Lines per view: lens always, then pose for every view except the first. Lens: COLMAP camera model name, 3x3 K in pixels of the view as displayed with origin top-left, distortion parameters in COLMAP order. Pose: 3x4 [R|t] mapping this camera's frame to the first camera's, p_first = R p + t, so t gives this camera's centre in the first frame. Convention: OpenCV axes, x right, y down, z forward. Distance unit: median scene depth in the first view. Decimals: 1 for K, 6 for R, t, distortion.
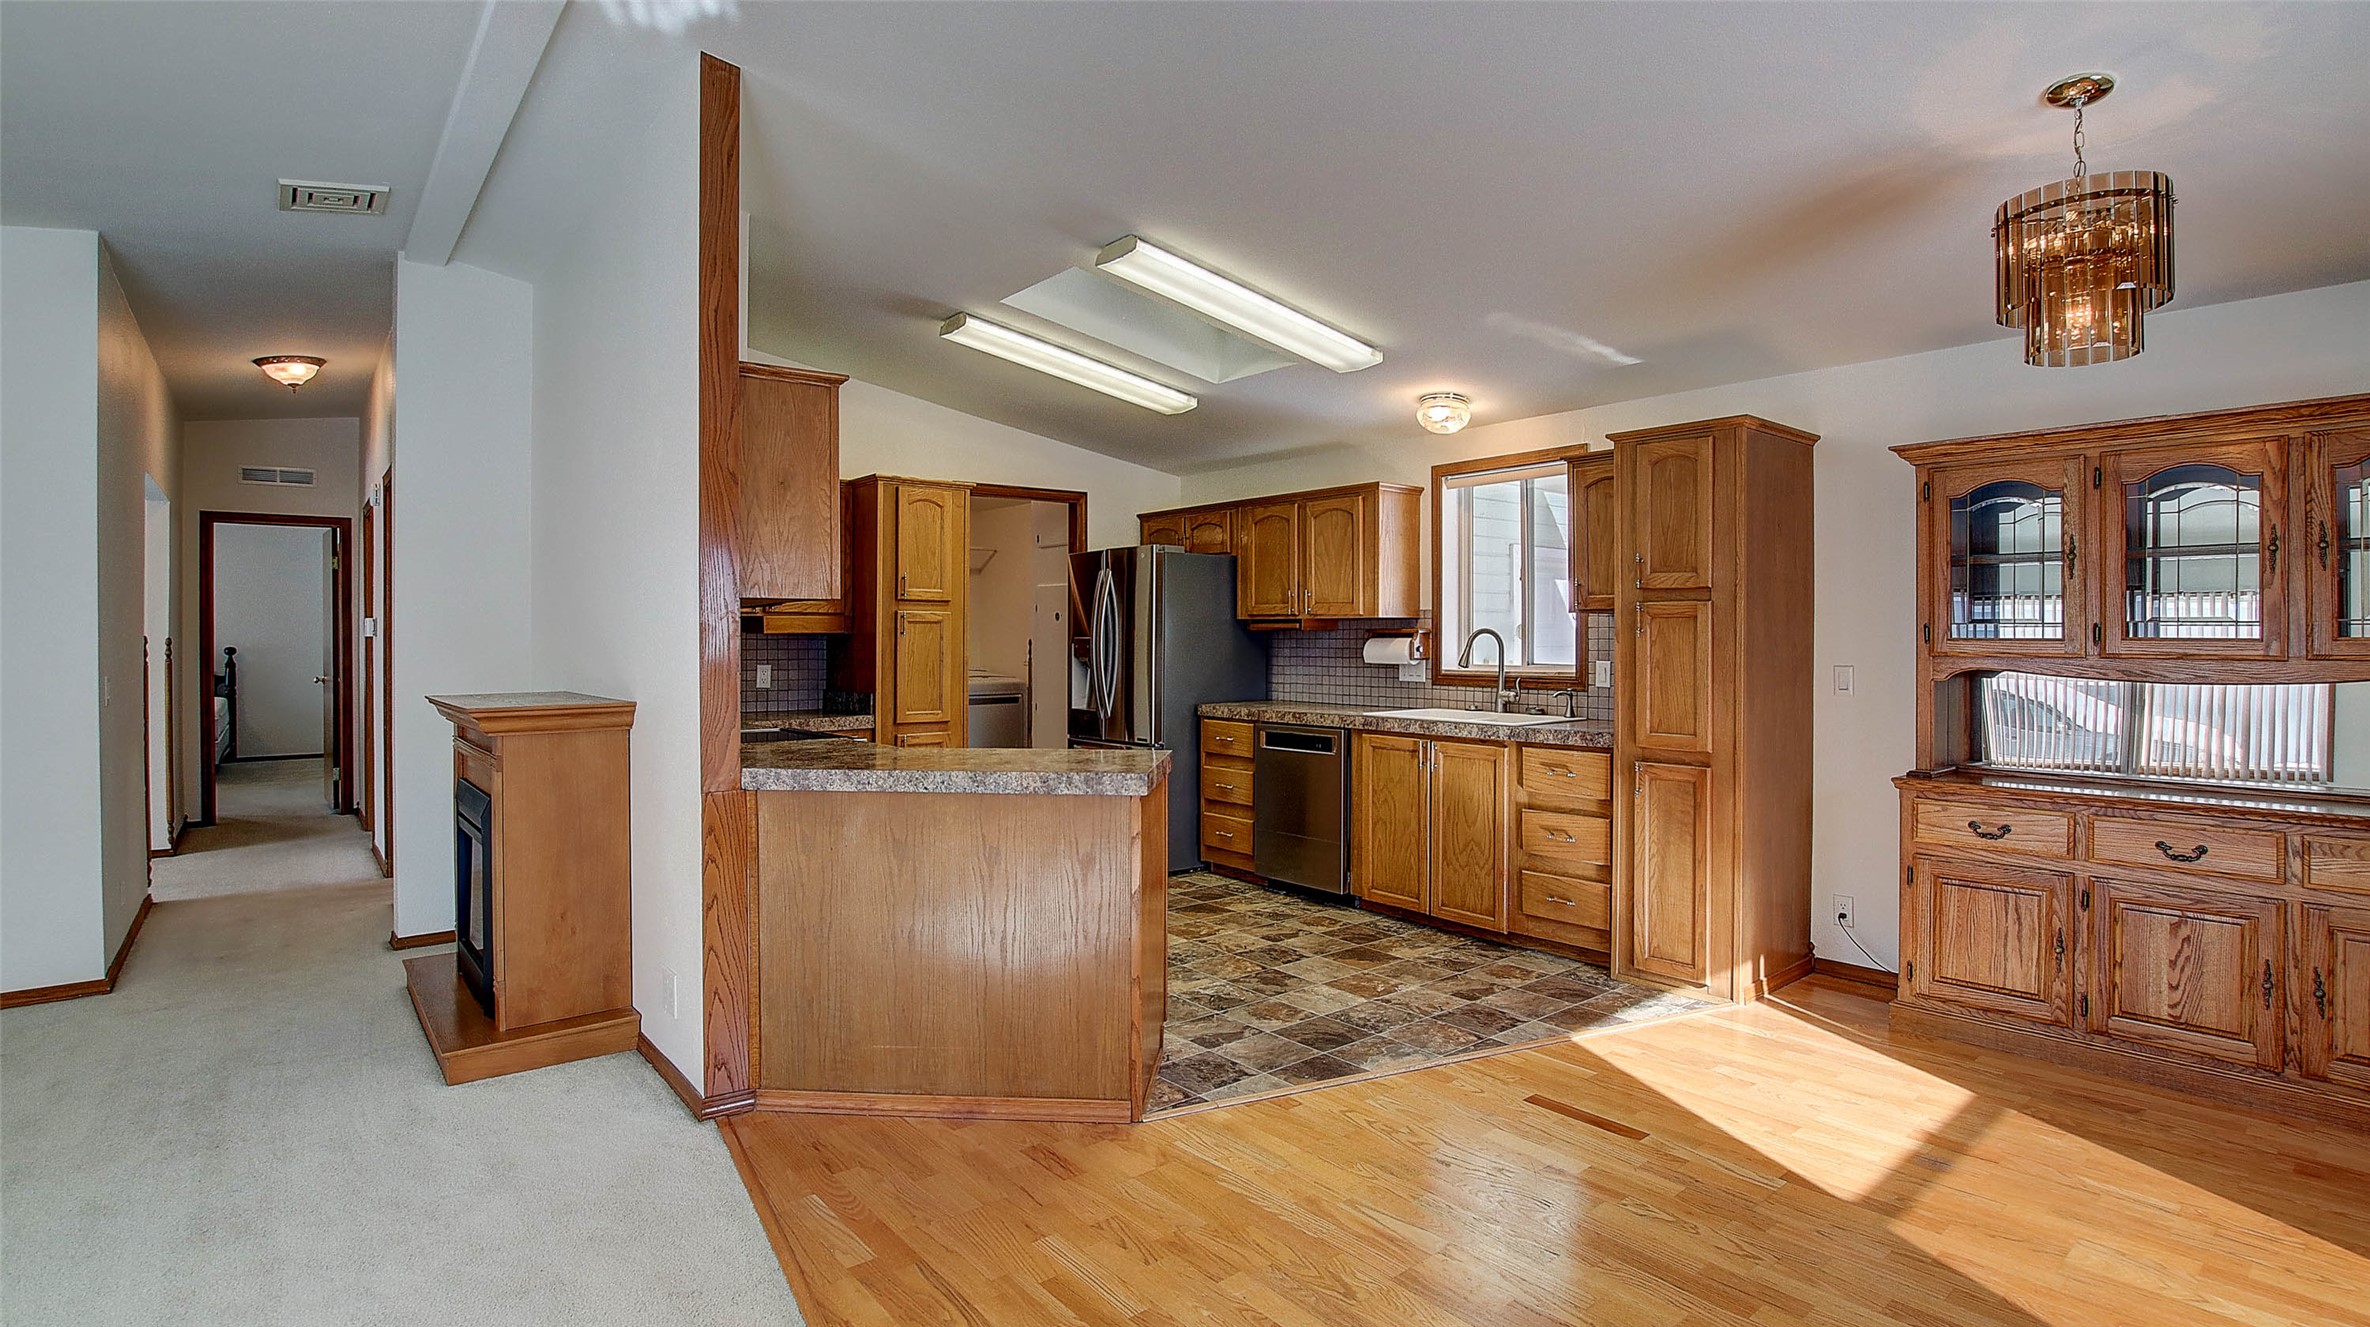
lens RADIAL K [[1141.1, 0, 1217.1], [0, 1141.1, 643.2], [0, 0, 1]] dist [-0.021731, 0.000168]
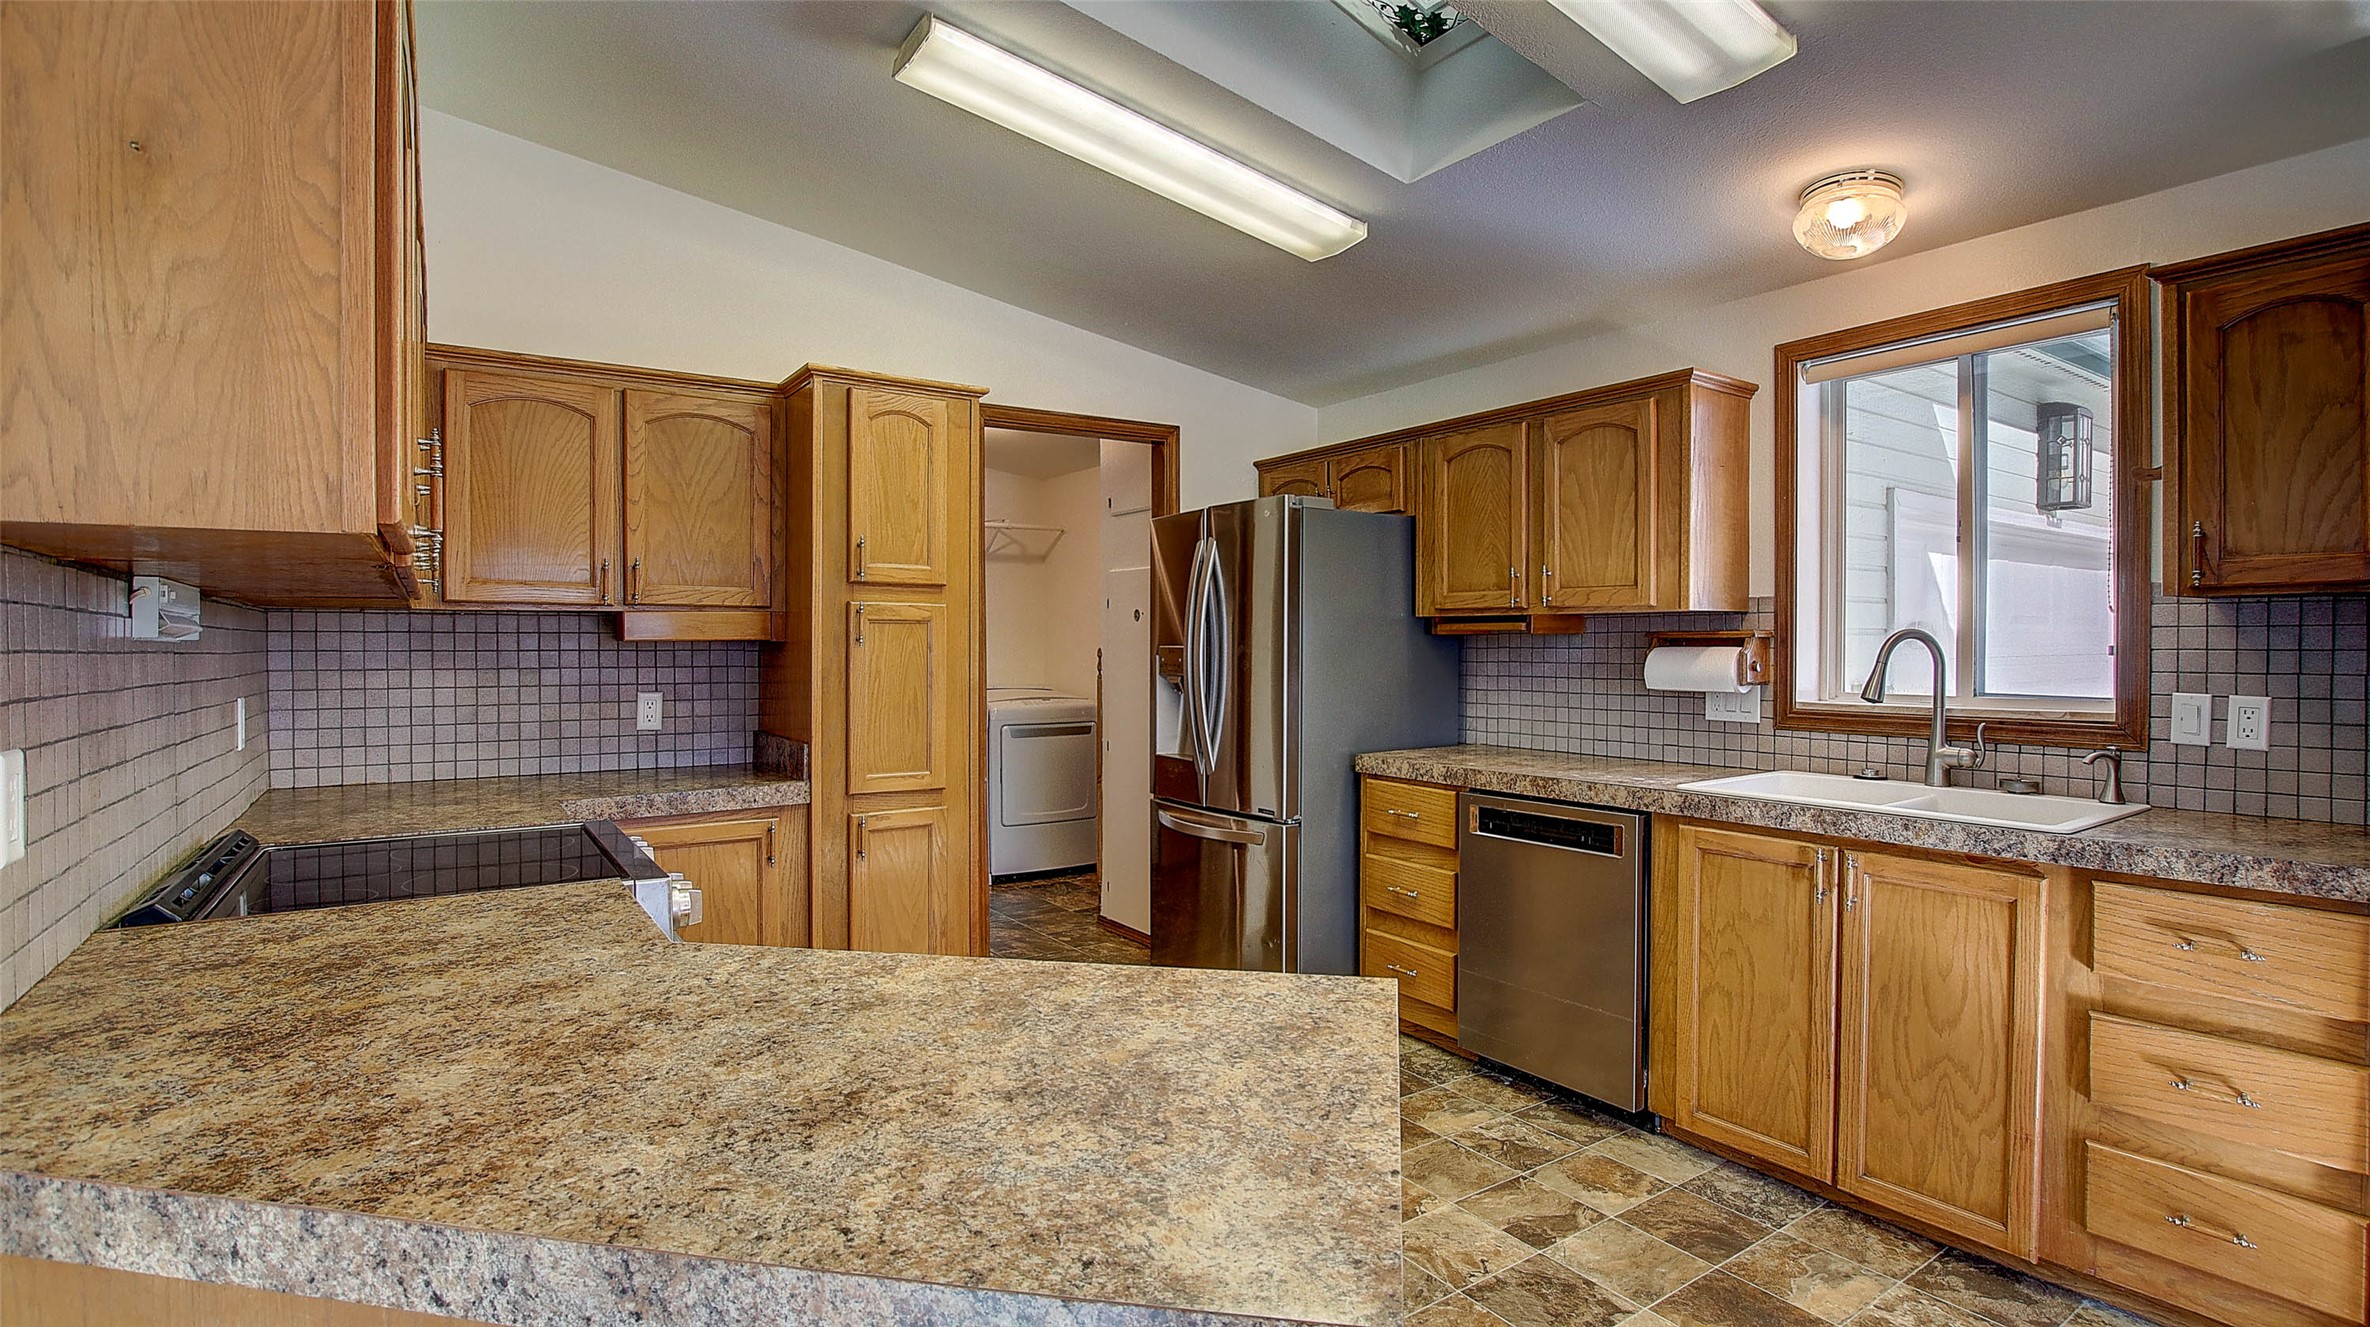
lens RADIAL K [[1141.1, 0, 1217.1], [0, 1141.1, 643.2], [0, 0, 1]] dist [-0.021731, 0.000168]
pose [[0.995892, -0.001583, -0.090532, -0.039955], [0.001092, 0.999984, -0.005480, -0.003625], [0.090539, 0.005359, 0.995878, 0.421201]]
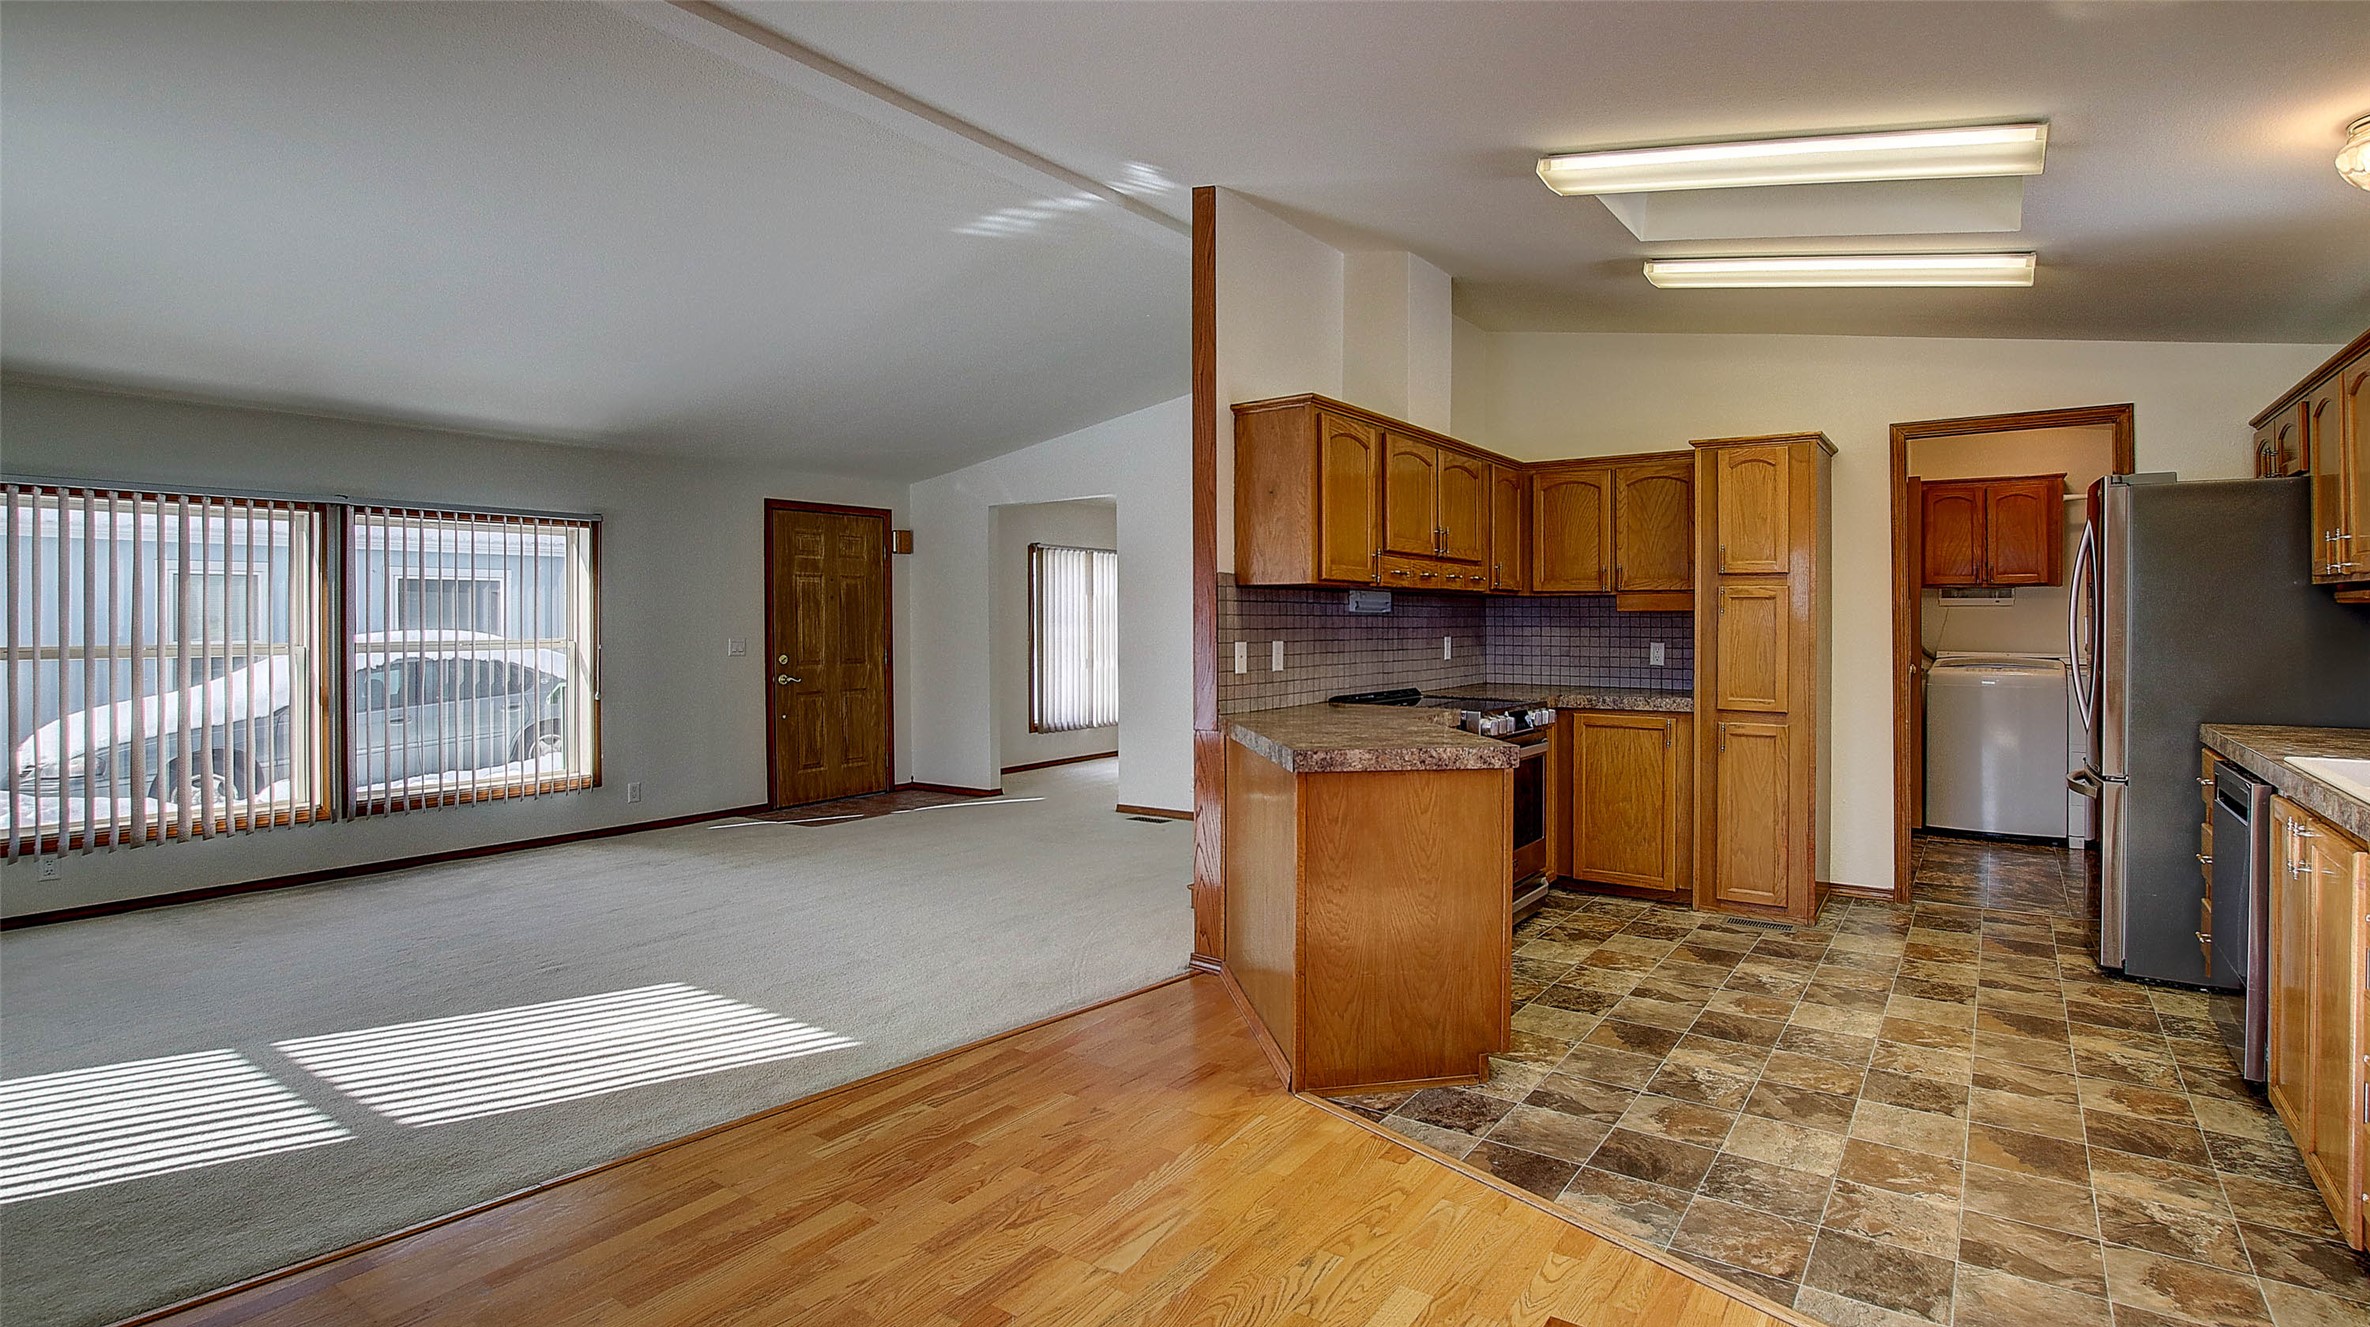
lens RADIAL K [[1169.0, 0, 1256.7], [0, 1169.0, 615.4], [0, 0, 1]] dist [-0.002061, -0.000203]
pose [[0.285195, 0.000992, -0.958469, 0.496427], [-0.004684, 0.999989, -0.000359, -0.003083], [0.958458, 0.004592, 0.285197, 0.362658]]
